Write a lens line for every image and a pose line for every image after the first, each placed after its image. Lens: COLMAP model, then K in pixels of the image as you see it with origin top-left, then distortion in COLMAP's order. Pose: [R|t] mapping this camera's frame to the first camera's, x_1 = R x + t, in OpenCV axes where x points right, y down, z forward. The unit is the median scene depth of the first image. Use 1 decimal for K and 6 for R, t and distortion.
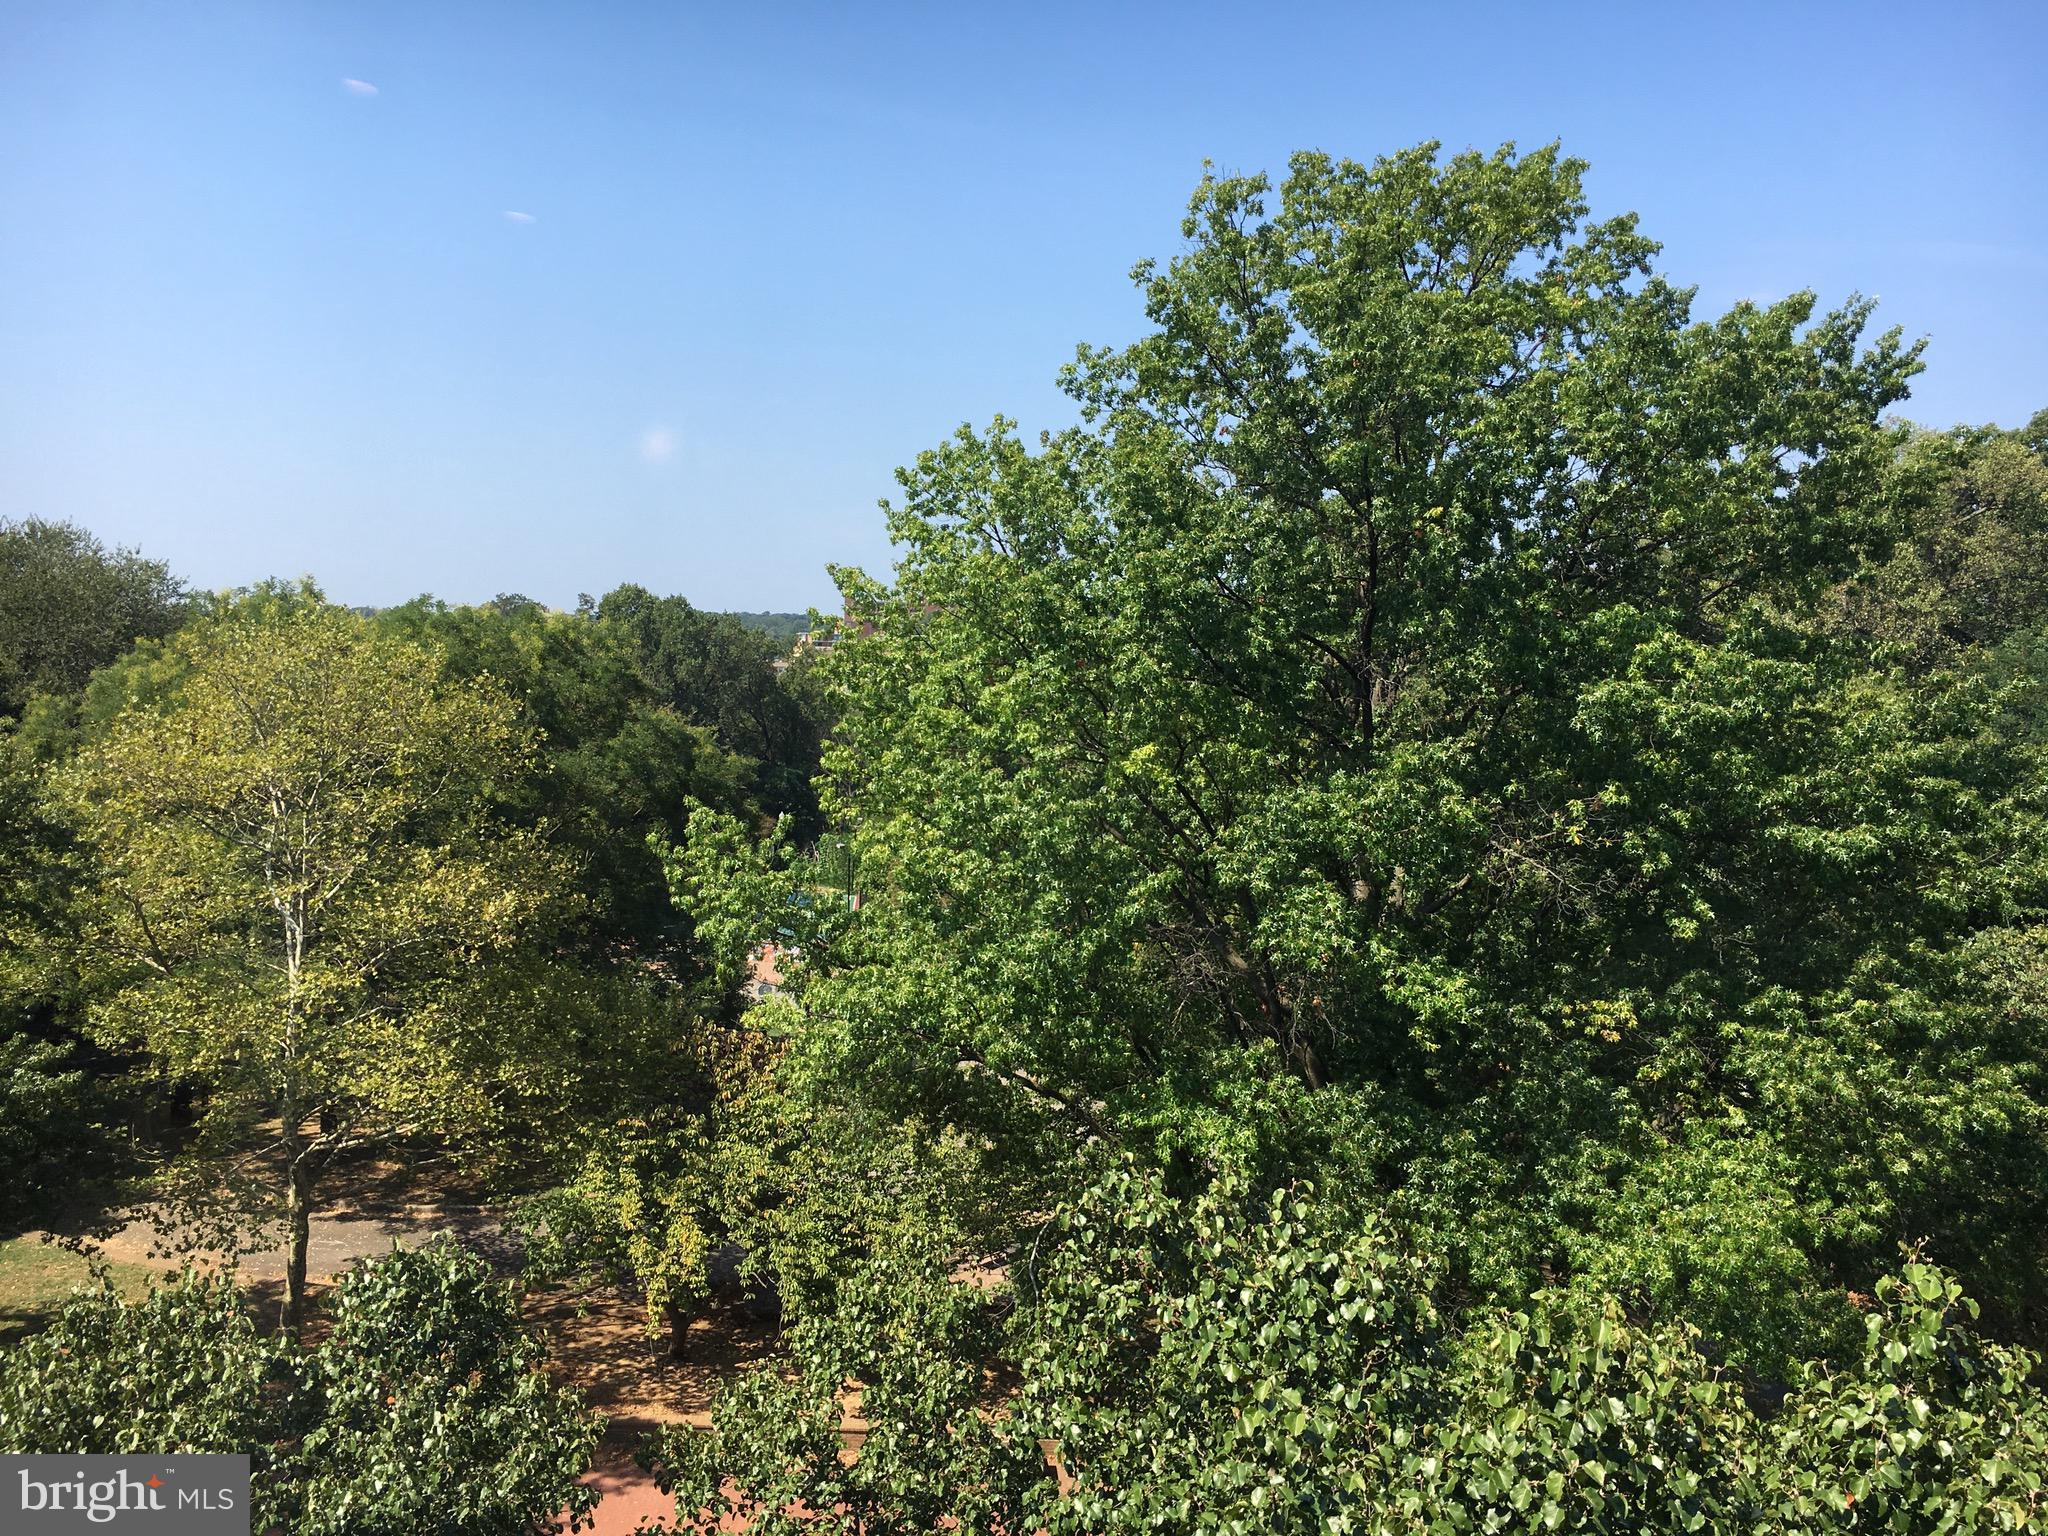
lens RADIAL K [[1738.9, 0, 1016.0], [0, 1738.9, 776.1], [0, 0, 1]] dist [0.064300, -0.084633]
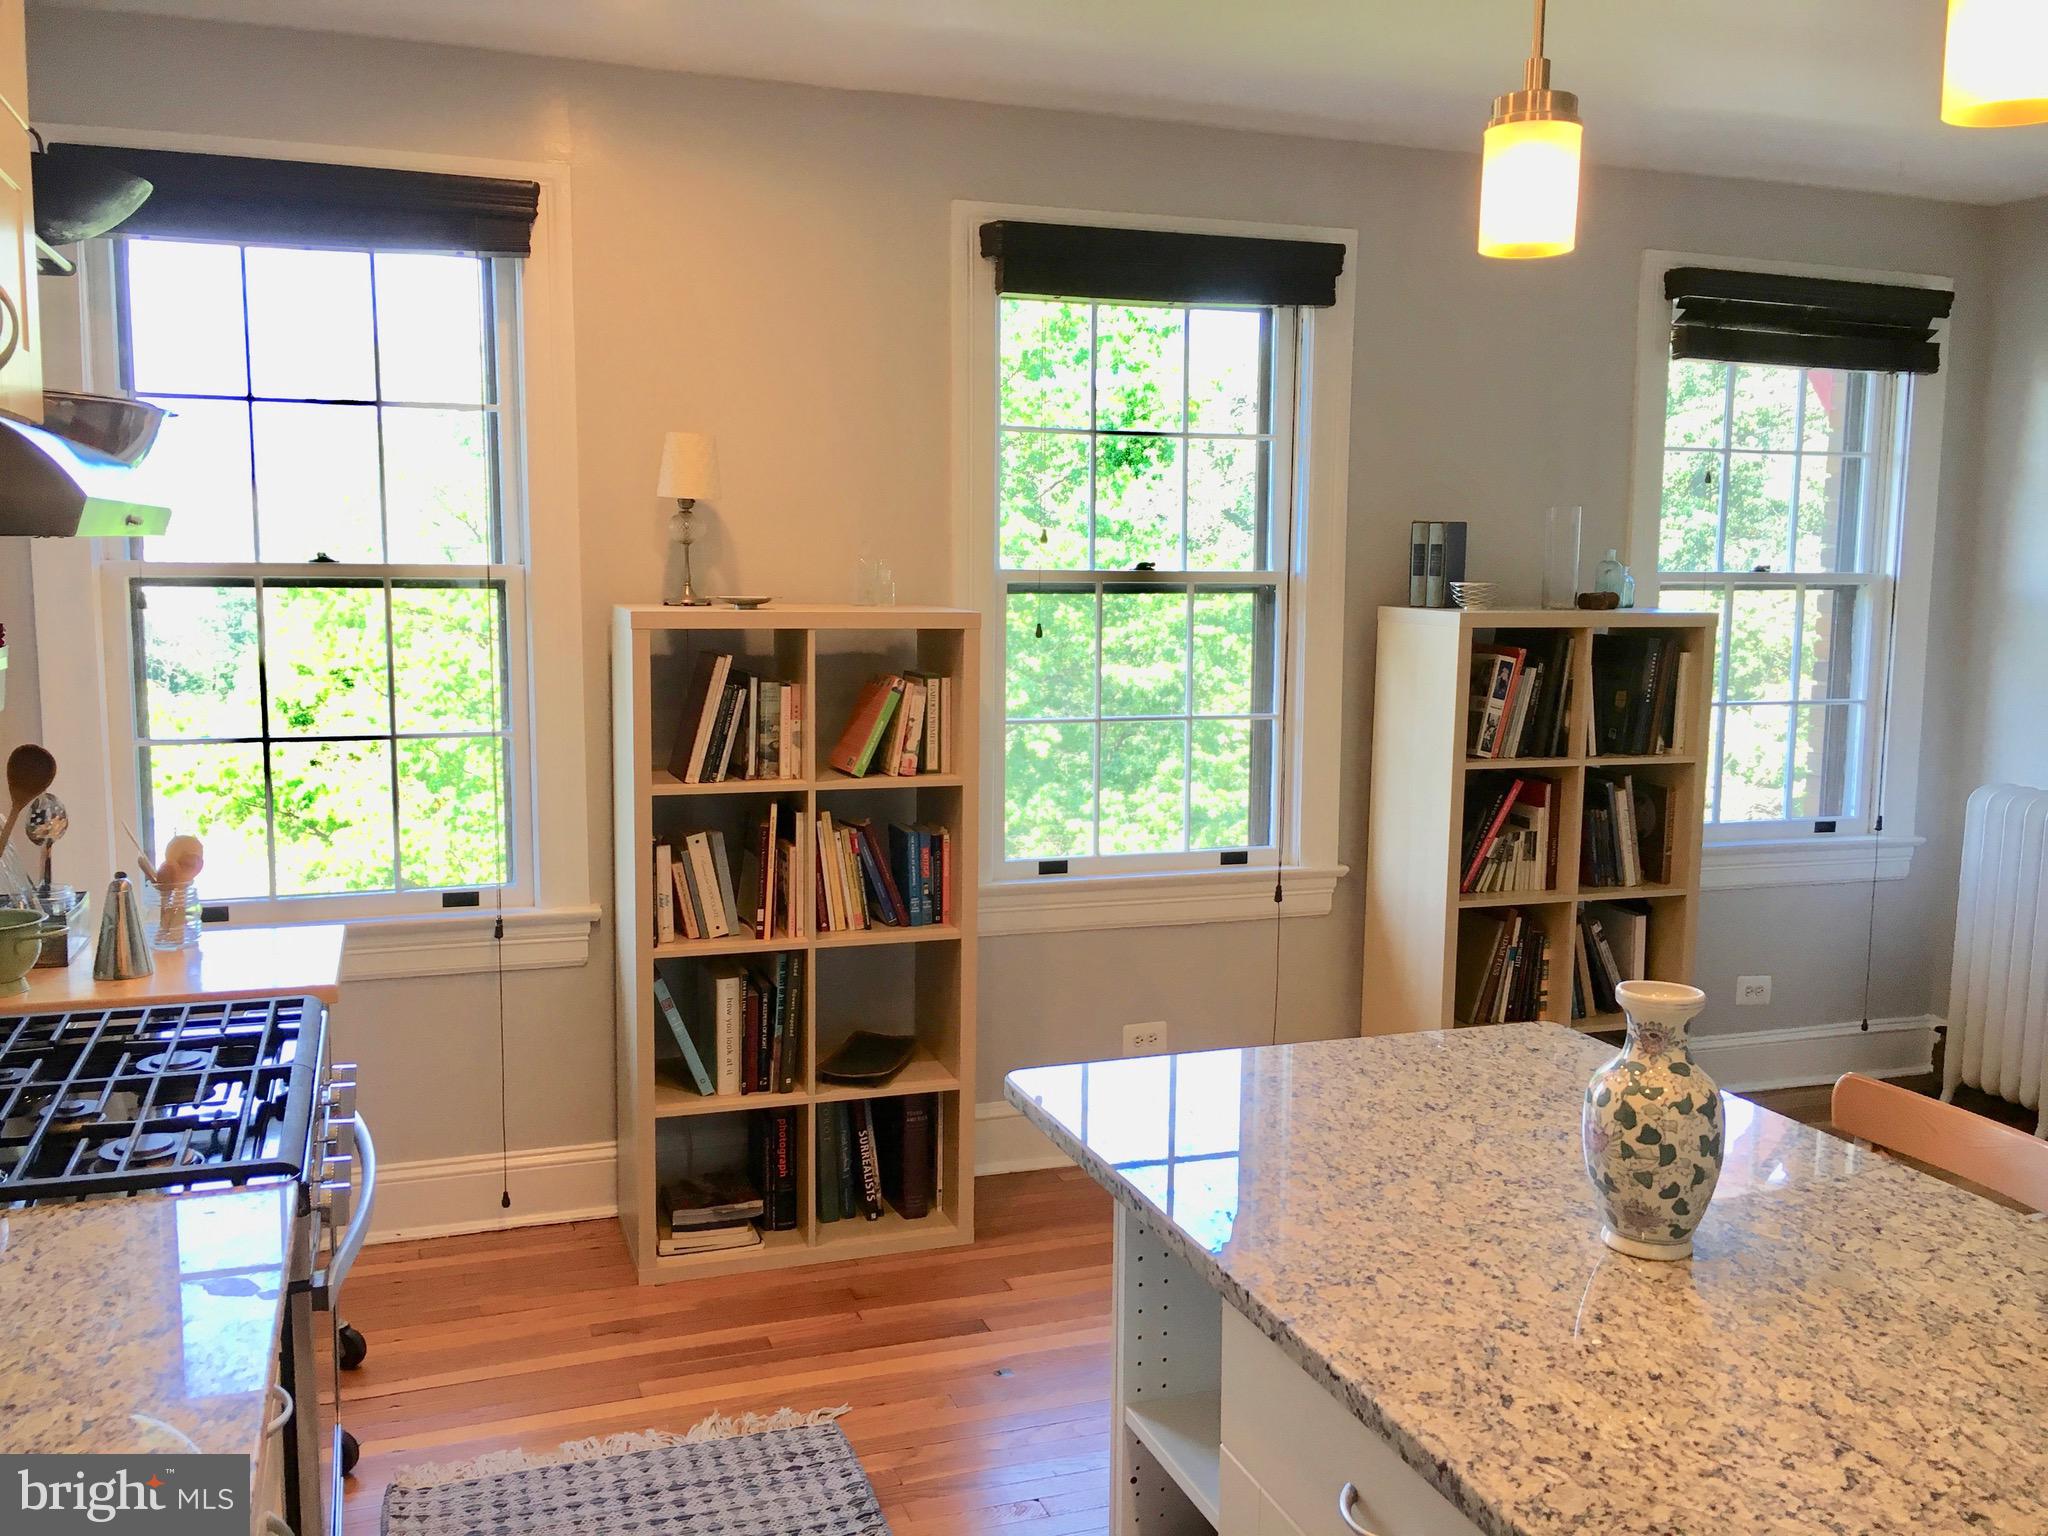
lens RADIAL K [[1738.9, 0, 1005.7], [0, 1738.9, 755.7], [0, 0, 1]] dist [0.064300, -0.084633]
pose [[0.936220, -0.054553, 0.347153, -0.084422], [0.035563, 0.997513, 0.060846, 0.012215], [-0.349609, -0.044619, 0.935832, -0.185034]]
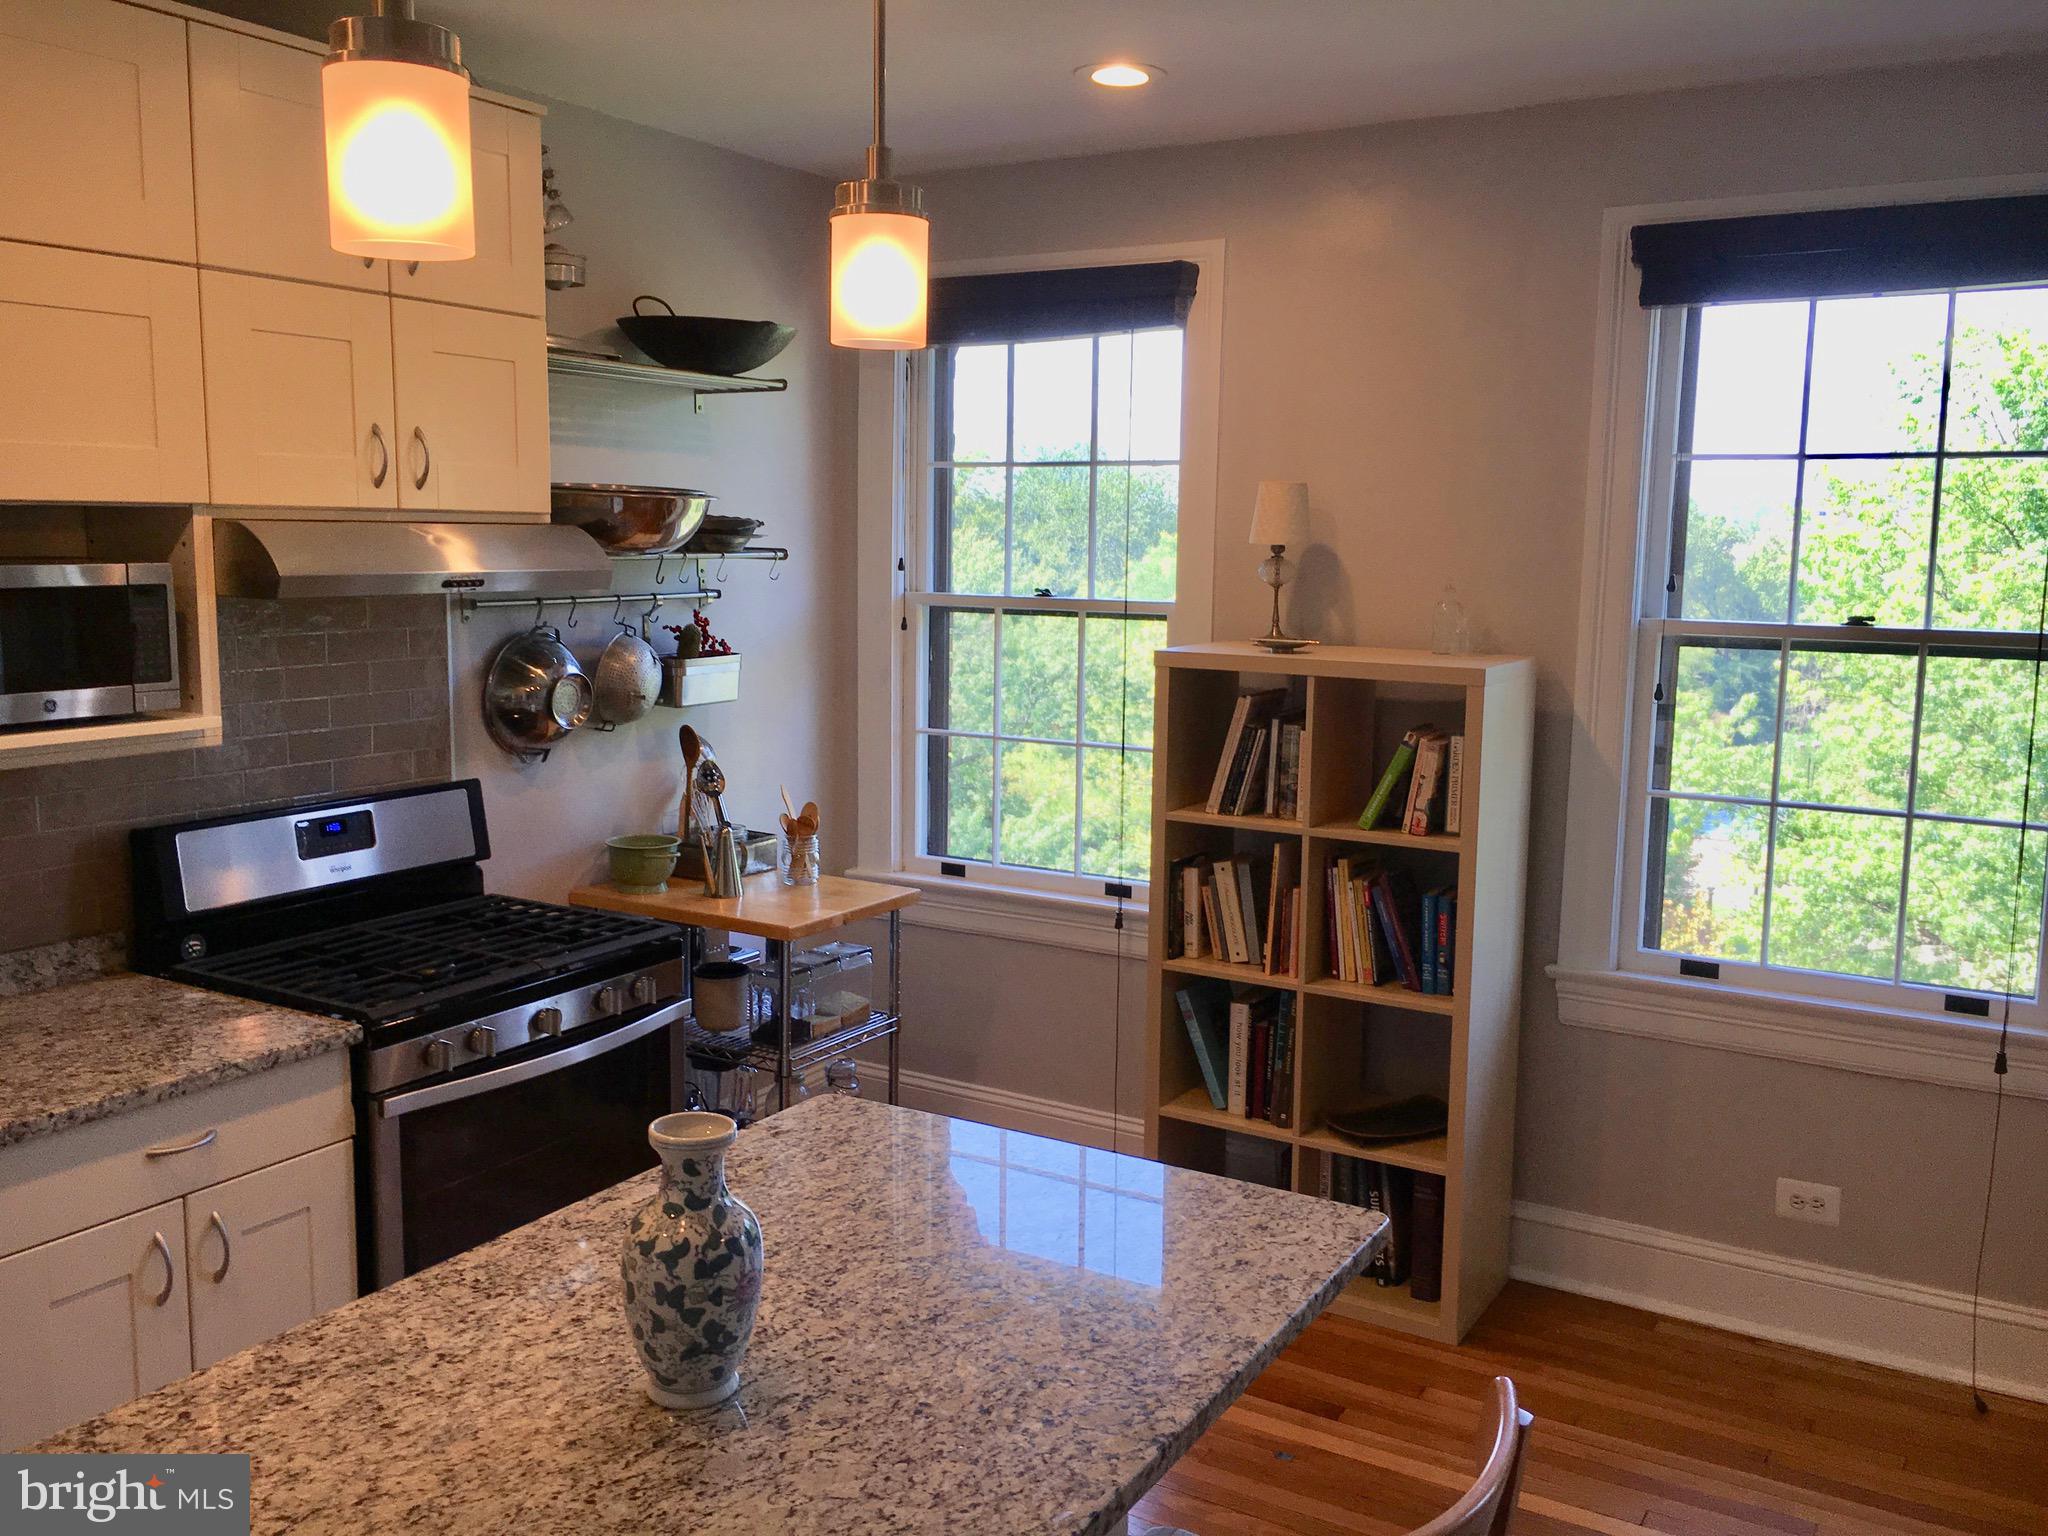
lens RADIAL K [[1738.9, 0, 1033.4], [0, 1738.9, 757.6], [0, 0, 1]] dist [0.064300, -0.084633]
pose [[0.870775, 0.052883, -0.488829, 0.016636], [-0.026839, 0.997829, 0.060137, 0.008053], [0.490948, -0.039246, 0.870304, -0.181411]]
